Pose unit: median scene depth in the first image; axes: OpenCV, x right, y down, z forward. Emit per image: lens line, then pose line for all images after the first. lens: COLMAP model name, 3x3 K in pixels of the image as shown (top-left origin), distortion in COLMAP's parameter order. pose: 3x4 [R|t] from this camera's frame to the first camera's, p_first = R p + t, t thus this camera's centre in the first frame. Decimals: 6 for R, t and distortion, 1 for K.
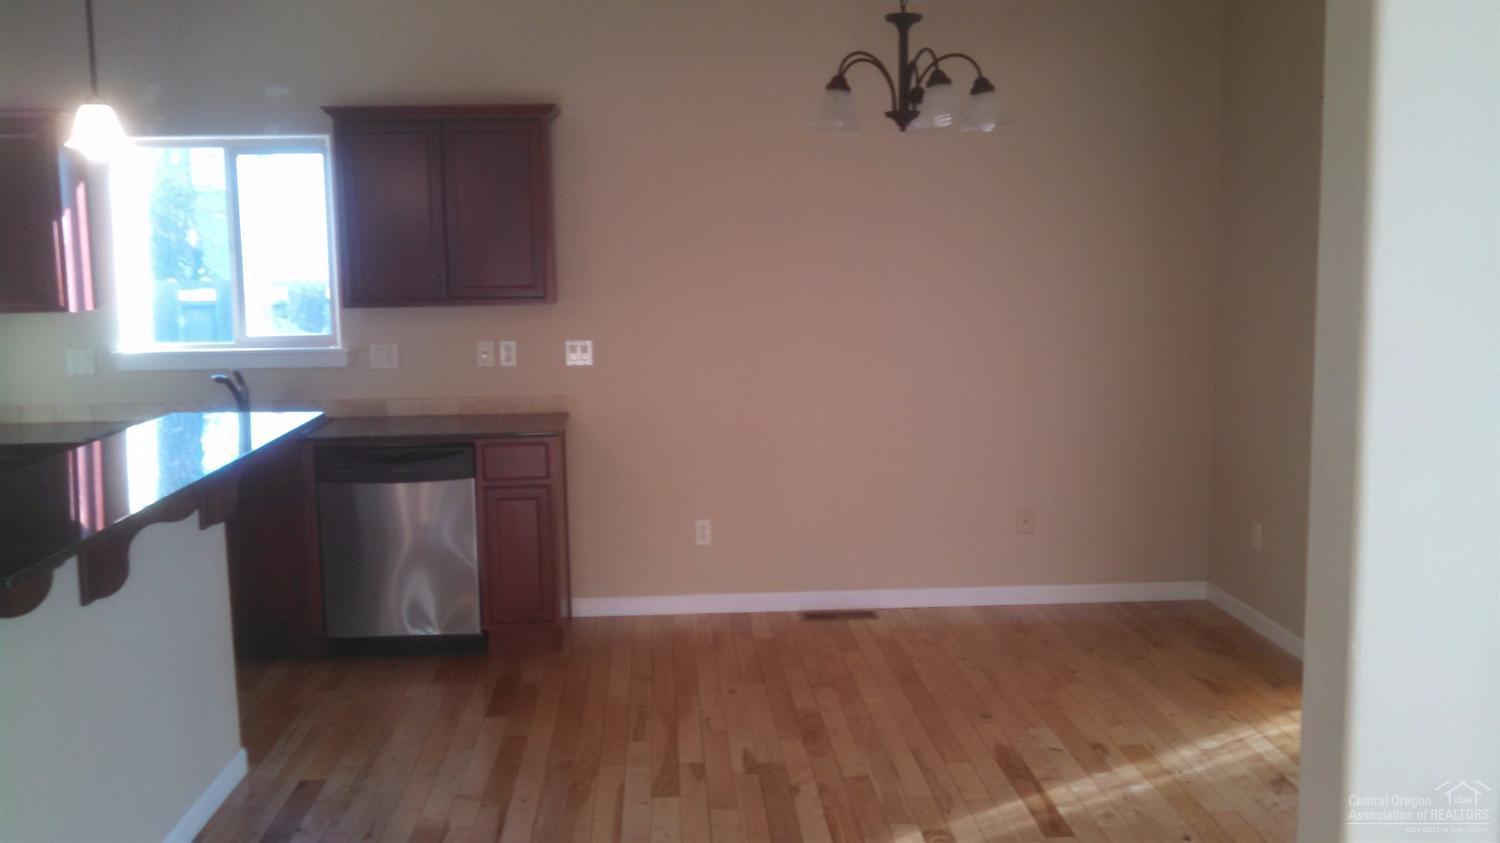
lens RADIAL K [[1481.2, 0, 750.0], [0, 1481.2, 421.5], [0, 0, 1]] dist [-0.010137, -0.021191]
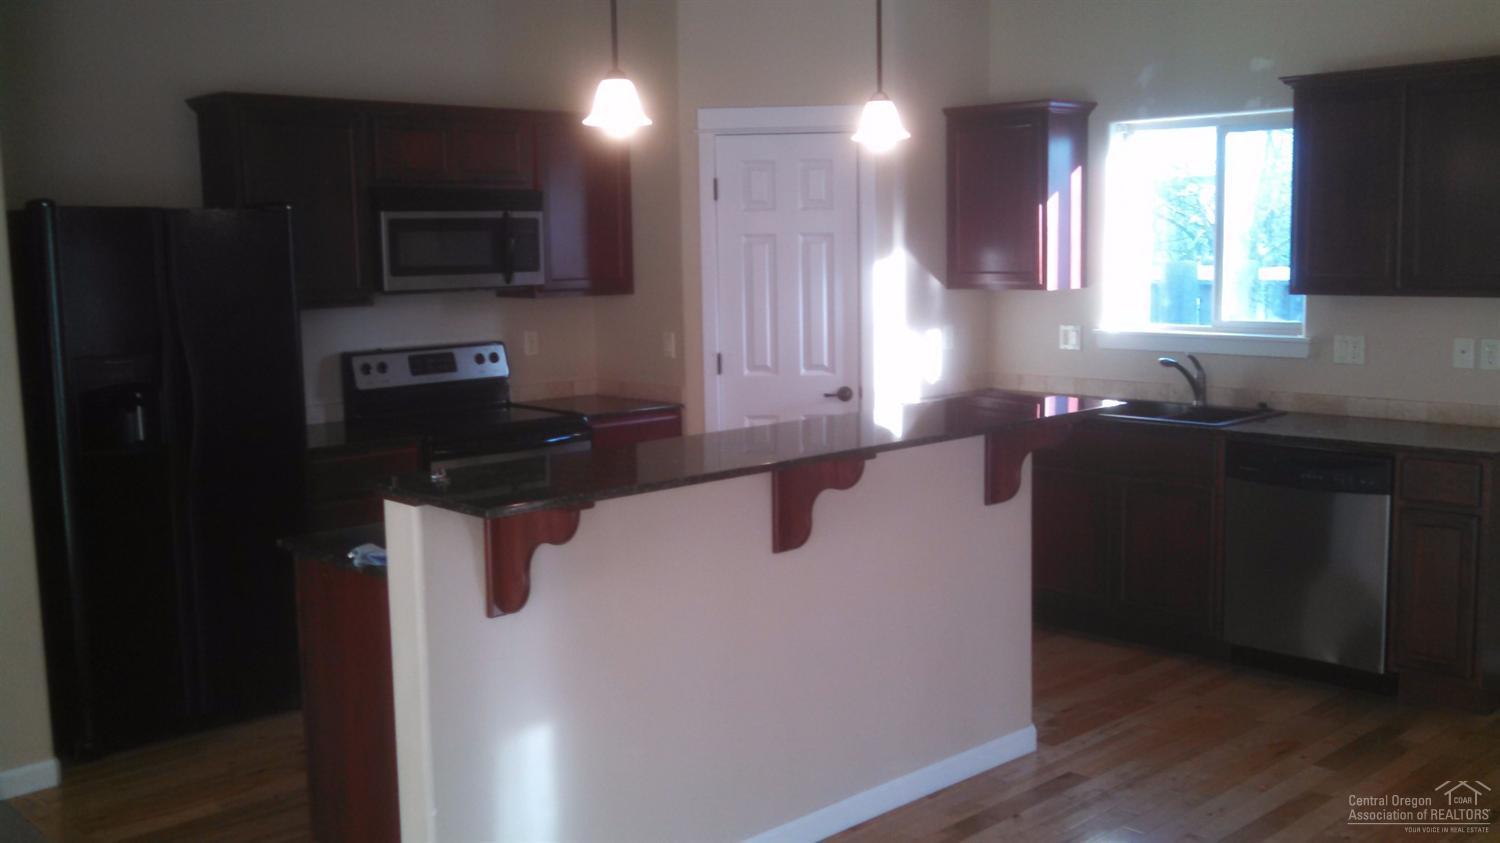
lens RADIAL K [[1456.0, 0, 750.4], [0, 1456.0, 443.2], [0, 0, 1]] dist [-0.002476, -0.007188]
pose [[0.646038, 0.108798, -0.755511, 0.198719], [-0.084572, 0.993898, 0.070810, -0.019517], [0.758605, 0.018150, 0.651298, 0.146618]]
